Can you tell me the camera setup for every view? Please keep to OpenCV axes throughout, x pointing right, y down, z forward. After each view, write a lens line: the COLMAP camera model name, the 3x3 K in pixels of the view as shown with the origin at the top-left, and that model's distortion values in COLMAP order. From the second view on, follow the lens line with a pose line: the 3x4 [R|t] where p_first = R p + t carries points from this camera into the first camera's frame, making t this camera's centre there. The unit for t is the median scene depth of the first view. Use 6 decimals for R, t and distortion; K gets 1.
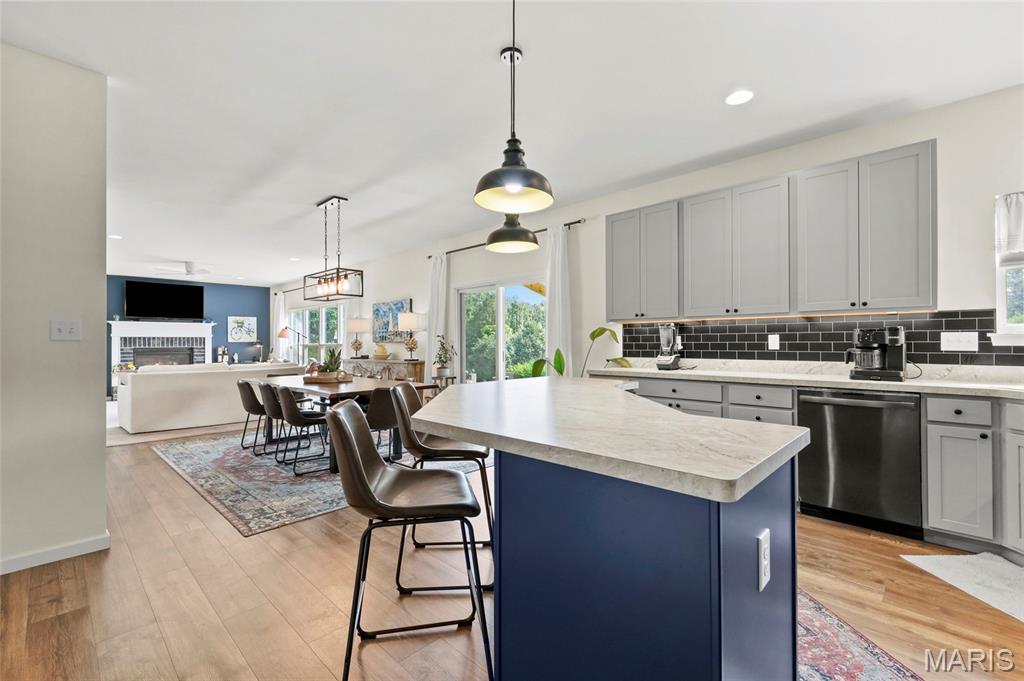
lens RADIAL K [[445.6, 0, 510.2], [0, 445.6, 336.4], [0, 0, 1]] dist [0.004569, -0.000044]
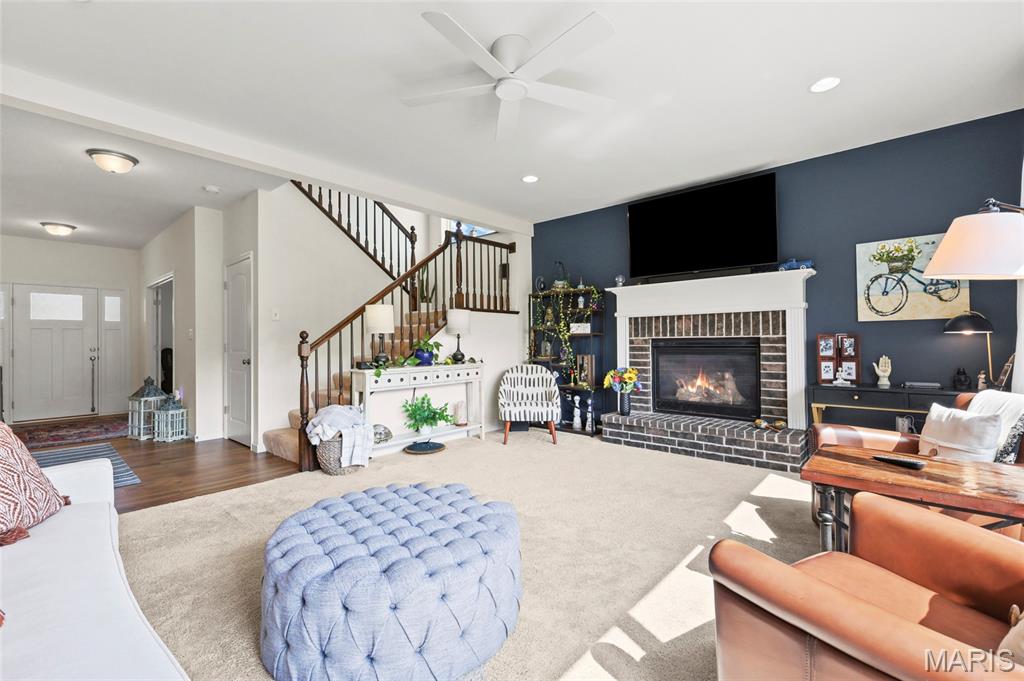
lens RADIAL K [[445.6, 0, 514.0], [0, 445.6, 335.0], [0, 0, 1]] dist [0.004569, -0.000044]
pose [[0.044241, -0.000664, -0.999021, -0.764704], [0.028314, 0.999599, 0.000590, 0.037411], [0.998620, -0.028313, 0.044242, 1.790500]]
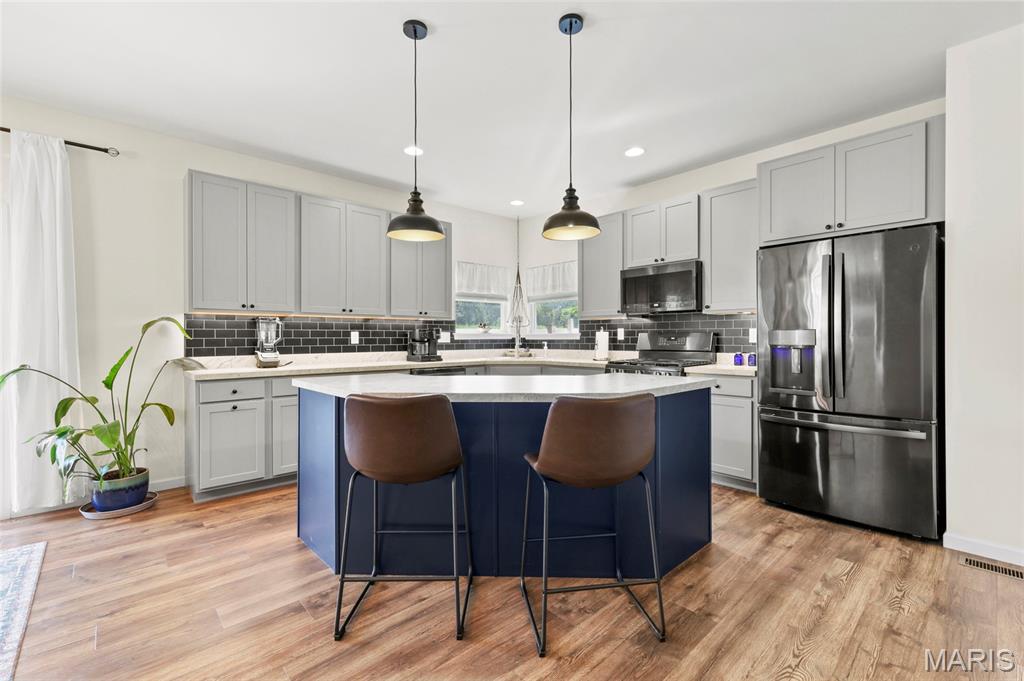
lens RADIAL K [[445.6, 0, 511.1], [0, 445.6, 338.3], [0, 0, 1]] dist [0.004569, -0.000044]
pose [[0.055832, 0.003727, 0.998433, -0.485984], [-0.010960, 0.999935, -0.003120, 0.010677], [-0.998380, -0.010769, 0.055869, 0.397180]]
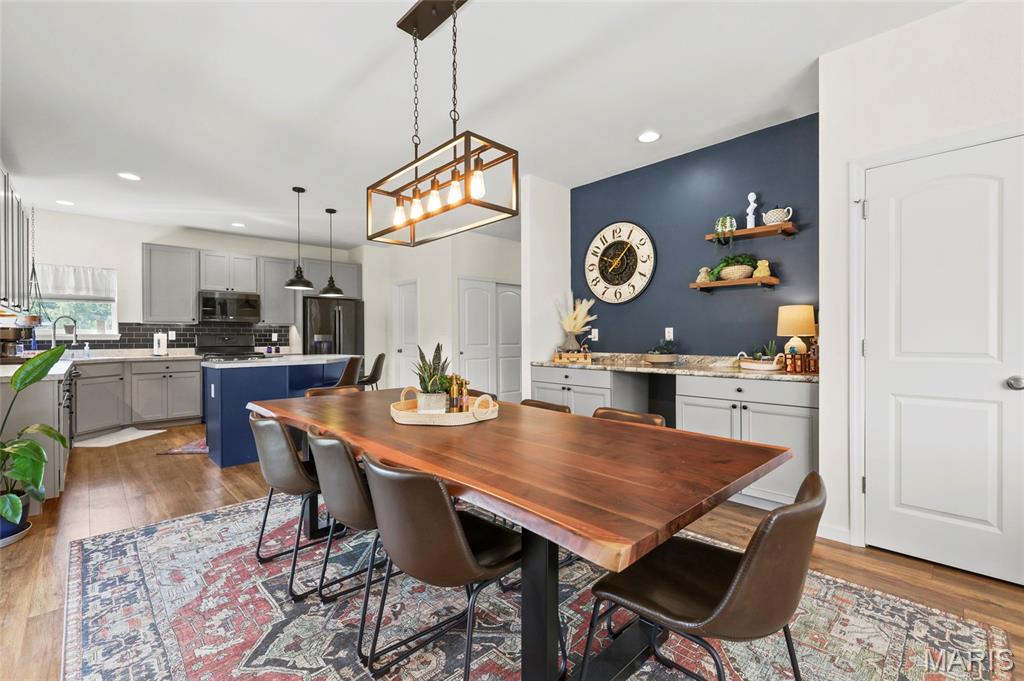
lens RADIAL K [[445.6, 0, 508.4], [0, 445.6, 339.8], [0, 0, 1]] dist [0.004569, -0.000044]
pose [[-0.999062, 0.009909, 0.042159, -0.521372], [0.009464, 0.999897, -0.010757, 0.032126], [-0.042261, -0.010348, -0.999053, 1.532926]]
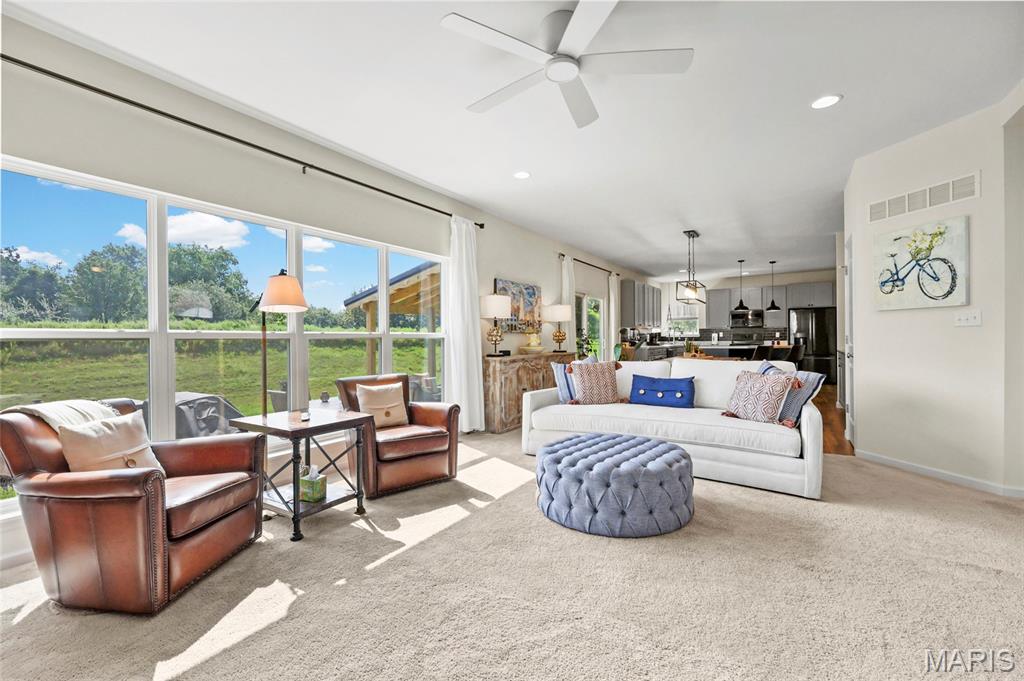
lens RADIAL K [[445.6, 0, 514.7], [0, 445.6, 342.4], [0, 0, 1]] dist [0.004569, -0.000044]
pose [[-0.212493, 0.001324, 0.977162, -1.777504], [-0.005118, 0.999984, -0.002467, 0.054270], [-0.977149, -0.005525, -0.212483, 1.977532]]
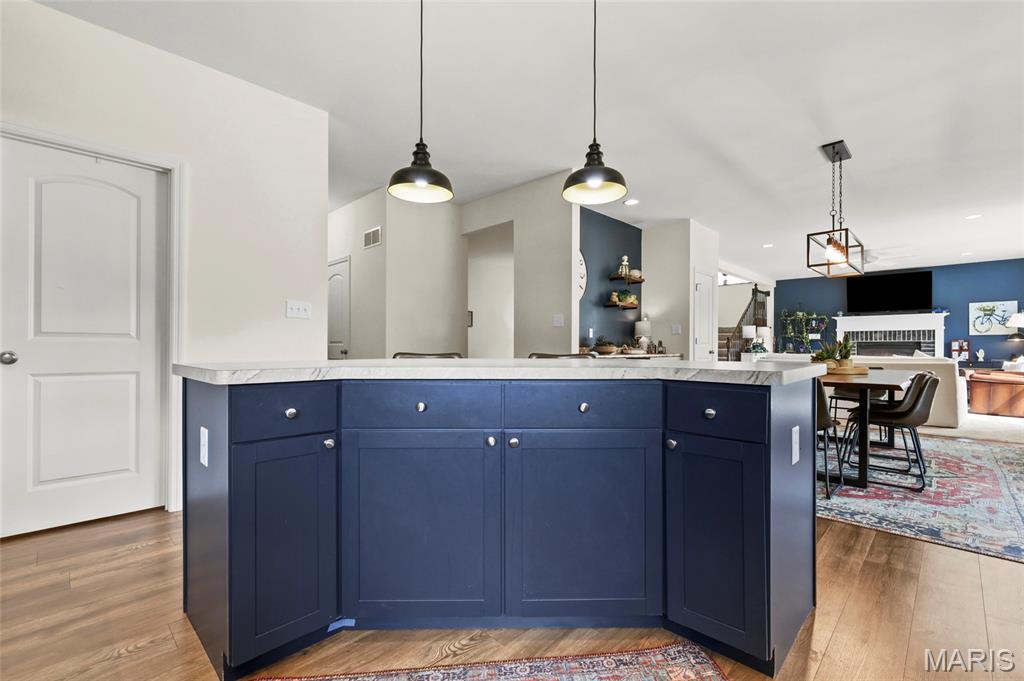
lens RADIAL K [[445.6, 0, 517.8], [0, 445.6, 345.9], [0, 0, 1]] dist [0.004569, -0.000044]
pose [[-0.002552, 0.006499, -0.999976, 0.436476], [0.012487, 0.999901, 0.006466, 0.040808], [0.999919, -0.012470, -0.002633, 0.459459]]
